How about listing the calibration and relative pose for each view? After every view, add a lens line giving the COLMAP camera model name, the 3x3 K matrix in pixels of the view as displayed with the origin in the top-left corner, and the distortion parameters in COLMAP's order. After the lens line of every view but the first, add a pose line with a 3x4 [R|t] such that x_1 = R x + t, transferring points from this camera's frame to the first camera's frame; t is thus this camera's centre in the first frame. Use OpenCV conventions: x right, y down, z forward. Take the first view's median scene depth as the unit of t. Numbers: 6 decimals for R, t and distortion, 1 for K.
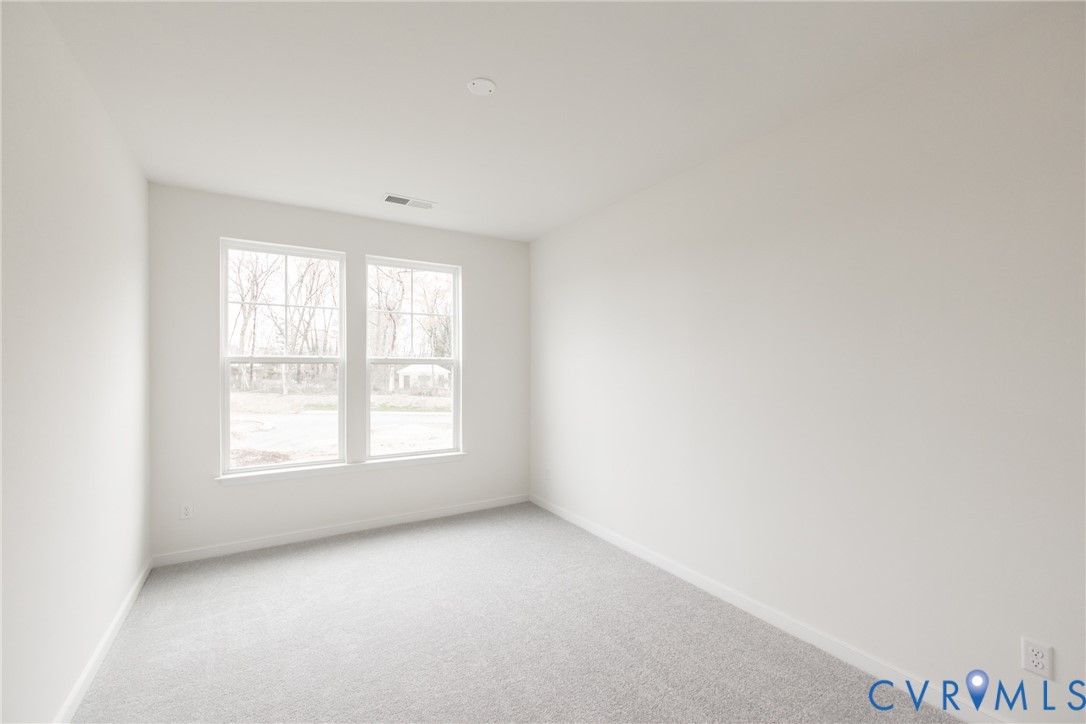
lens RADIAL K [[470.0, 0, 538.5], [0, 470.0, 366.7], [0, 0, 1]] dist [-0.004671, -0.000354]
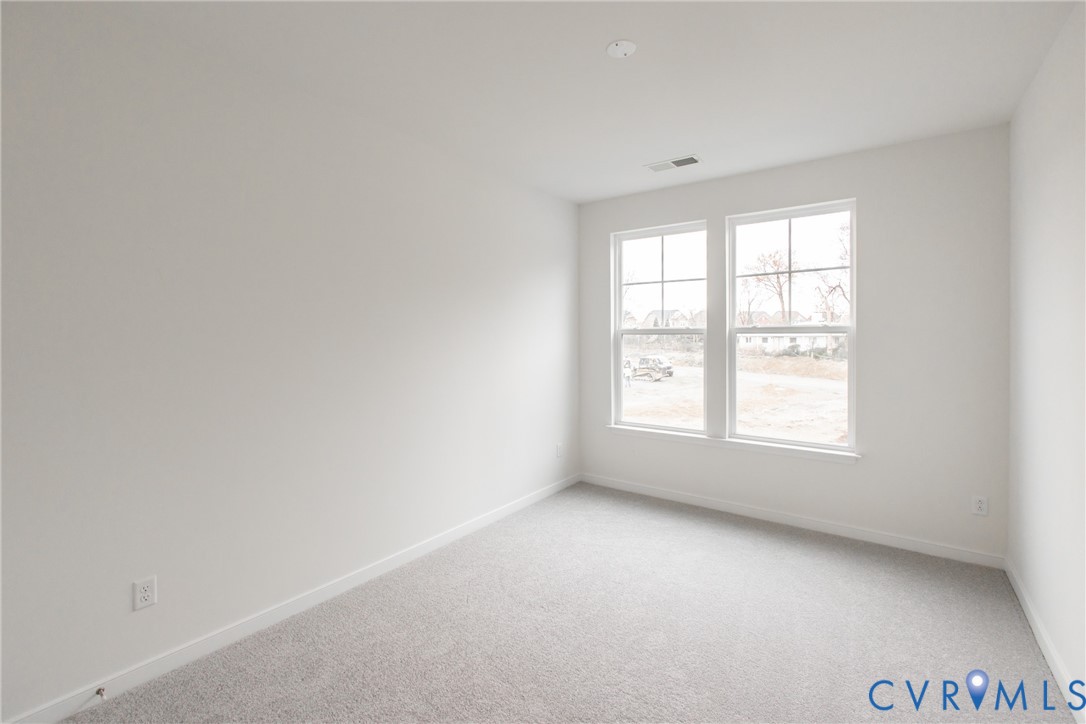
lens RADIAL K [[470.0, 0, 480.7], [0, 470.0, 334.7], [0, 0, 1]] dist [-0.004671, -0.000354]
pose [[0.322369, -0.008244, -0.946578, 0.359572], [0.005407, 0.999962, -0.006868, -0.000430], [0.946599, -0.002904, 0.322401, 0.234893]]
